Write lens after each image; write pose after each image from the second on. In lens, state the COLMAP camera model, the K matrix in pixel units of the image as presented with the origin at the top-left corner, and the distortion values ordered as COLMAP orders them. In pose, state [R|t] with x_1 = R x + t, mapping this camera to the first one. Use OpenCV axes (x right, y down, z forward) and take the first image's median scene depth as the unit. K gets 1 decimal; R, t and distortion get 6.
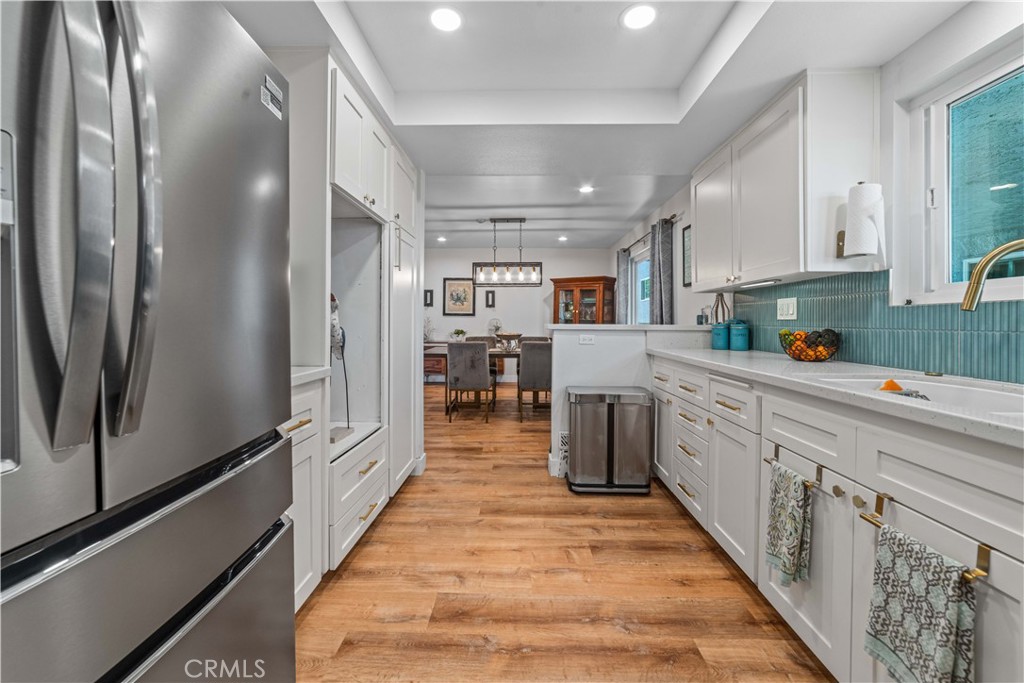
lens RADIAL K [[407.2, 0, 513.3], [0, 407.2, 322.6], [0, 0, 1]] dist [-0.014856, 0.000825]
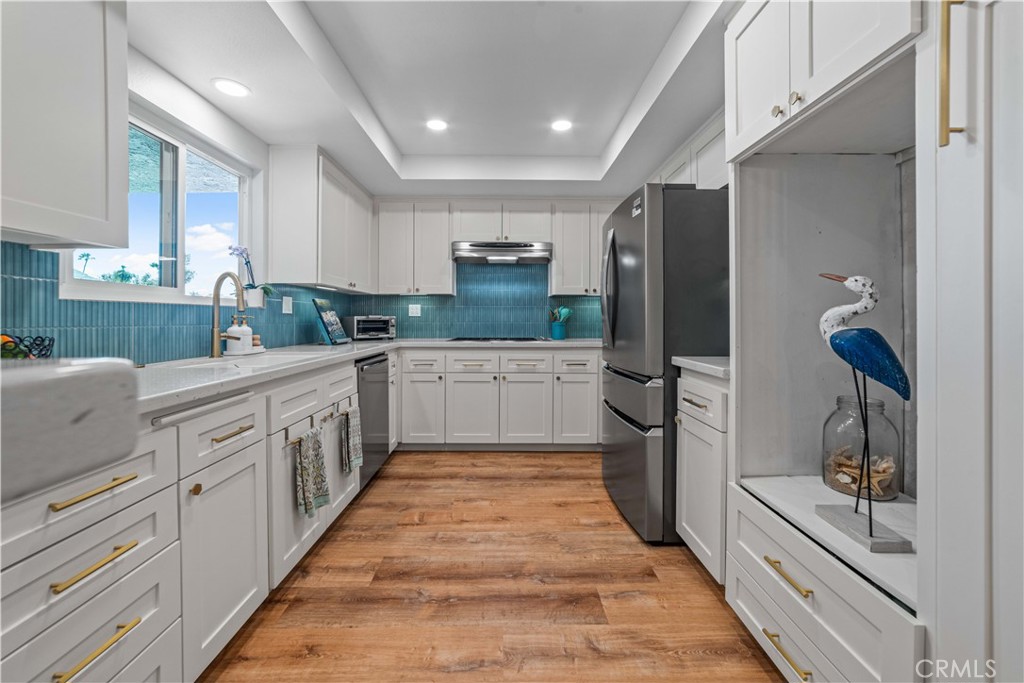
lens RADIAL K [[407.2, 0, 513.3], [0, 407.2, 322.6], [0, 0, 1]] dist [-0.014856, 0.000825]
pose [[-0.999092, -0.001124, -0.042591, 0.068344], [-0.001471, 0.999966, 0.008121, -0.000556], [0.042581, 0.008177, -0.999060, 2.067217]]
